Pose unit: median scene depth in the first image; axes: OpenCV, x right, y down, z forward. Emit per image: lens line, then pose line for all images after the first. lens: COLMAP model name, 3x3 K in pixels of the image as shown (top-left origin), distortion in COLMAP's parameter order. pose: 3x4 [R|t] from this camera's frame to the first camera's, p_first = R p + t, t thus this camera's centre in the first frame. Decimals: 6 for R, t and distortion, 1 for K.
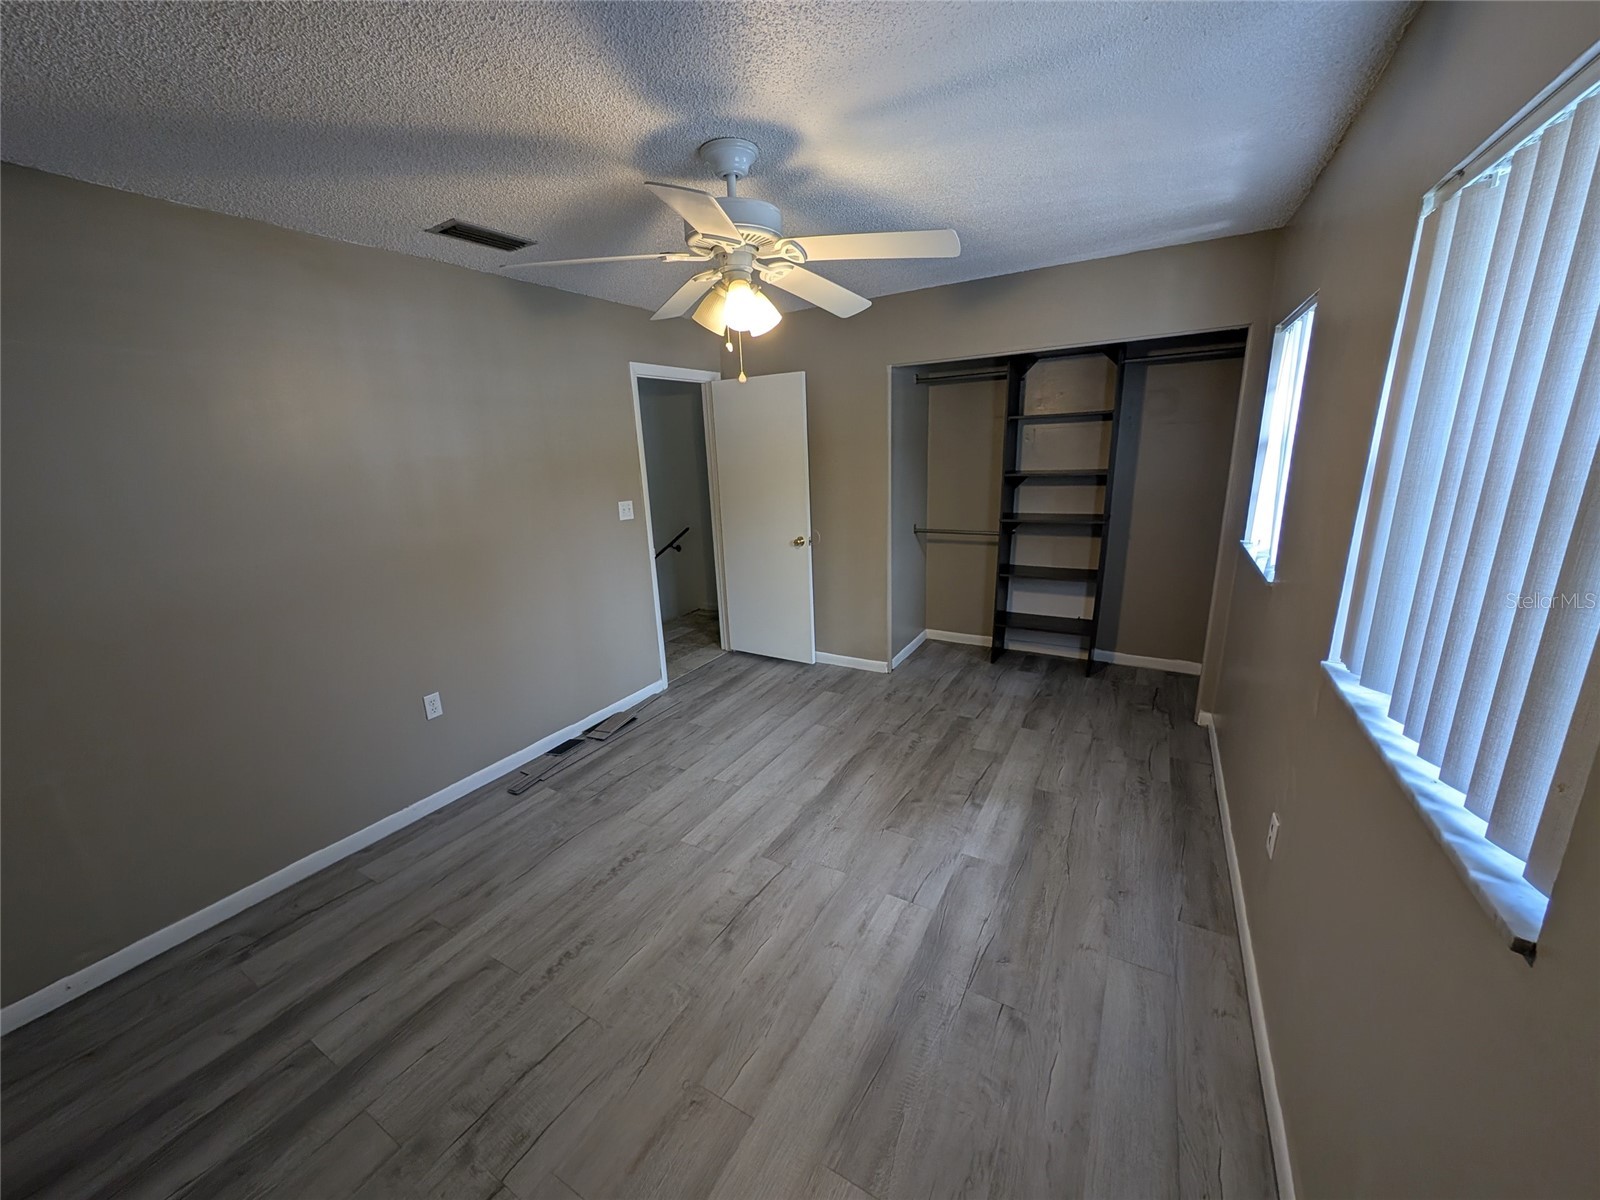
lens RADIAL K [[597.4, 0, 792.3], [0, 597.4, 603.6], [0, 0, 1]] dist [0.020136, -0.018797]
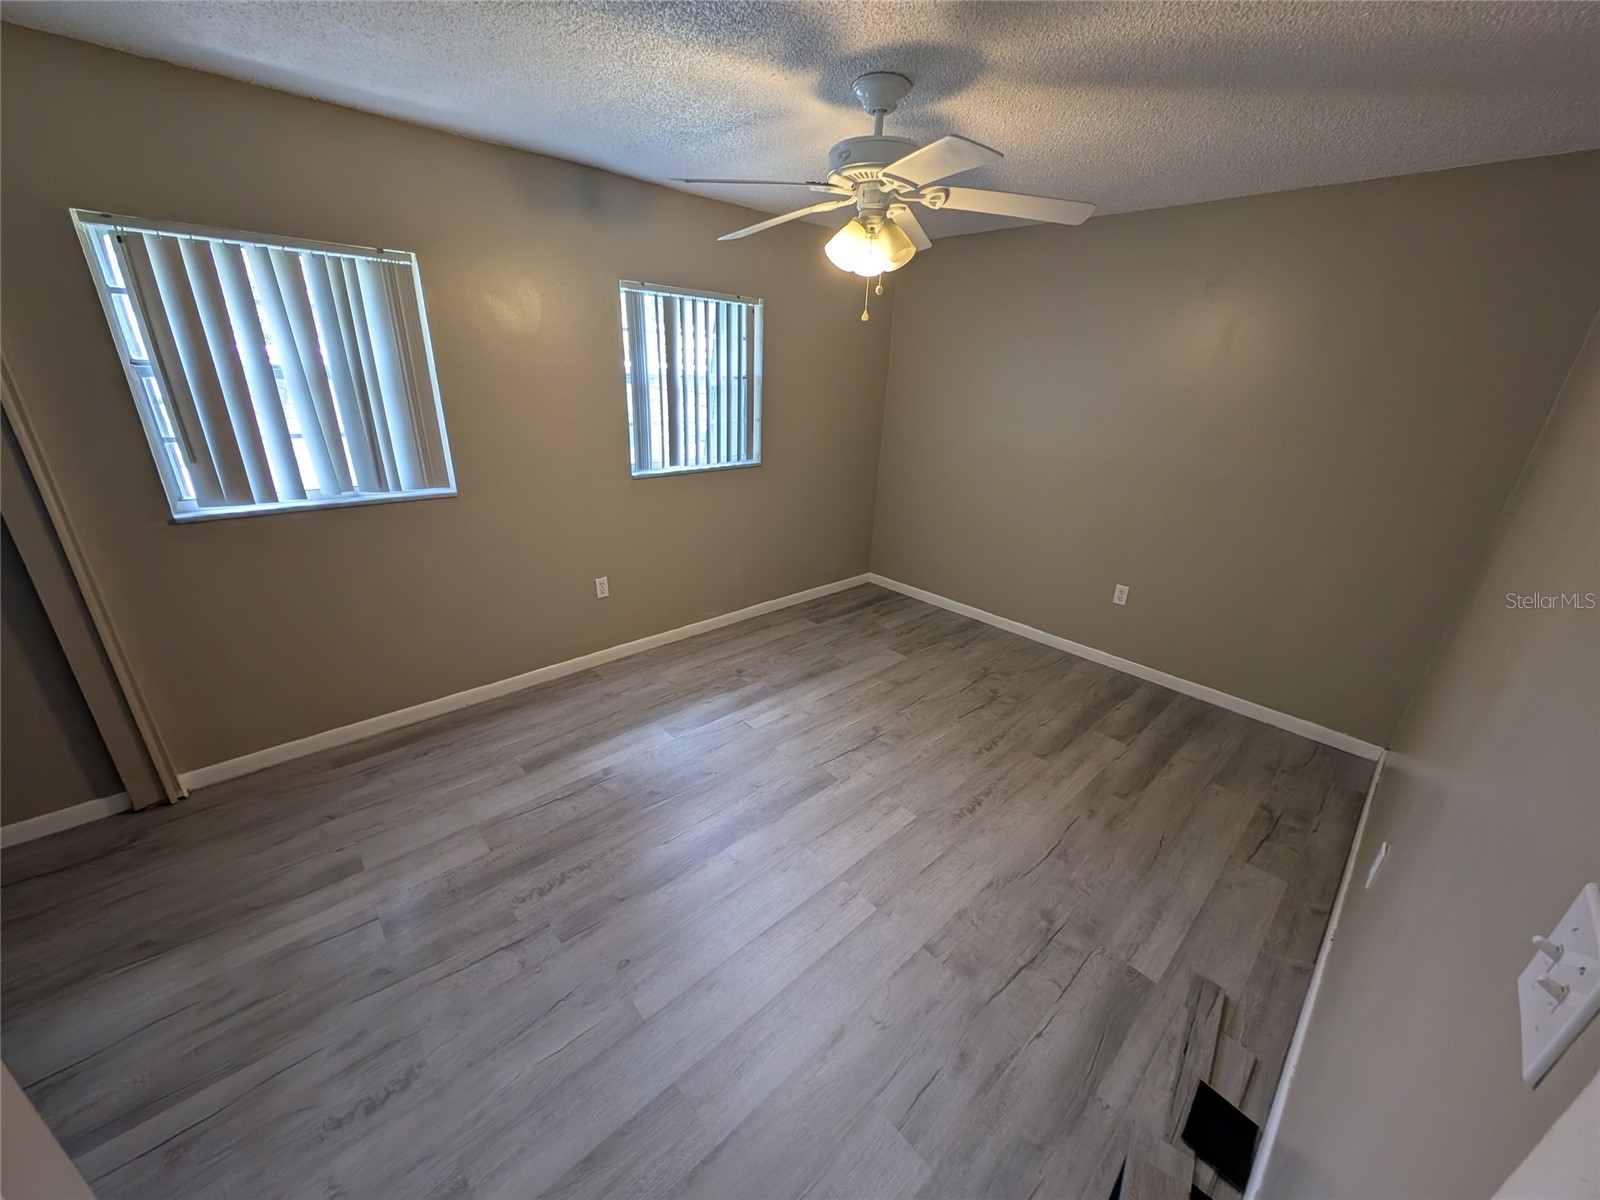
lens RADIAL K [[597.4, 0, 792.3], [0, 597.4, 603.6], [0, 0, 1]] dist [0.020136, -0.018797]
pose [[-0.955792, -0.102617, 0.275558, -0.232524], [0.077576, 0.815927, 0.572926, -0.446789], [-0.283627, 0.568975, -0.771896, 1.646494]]
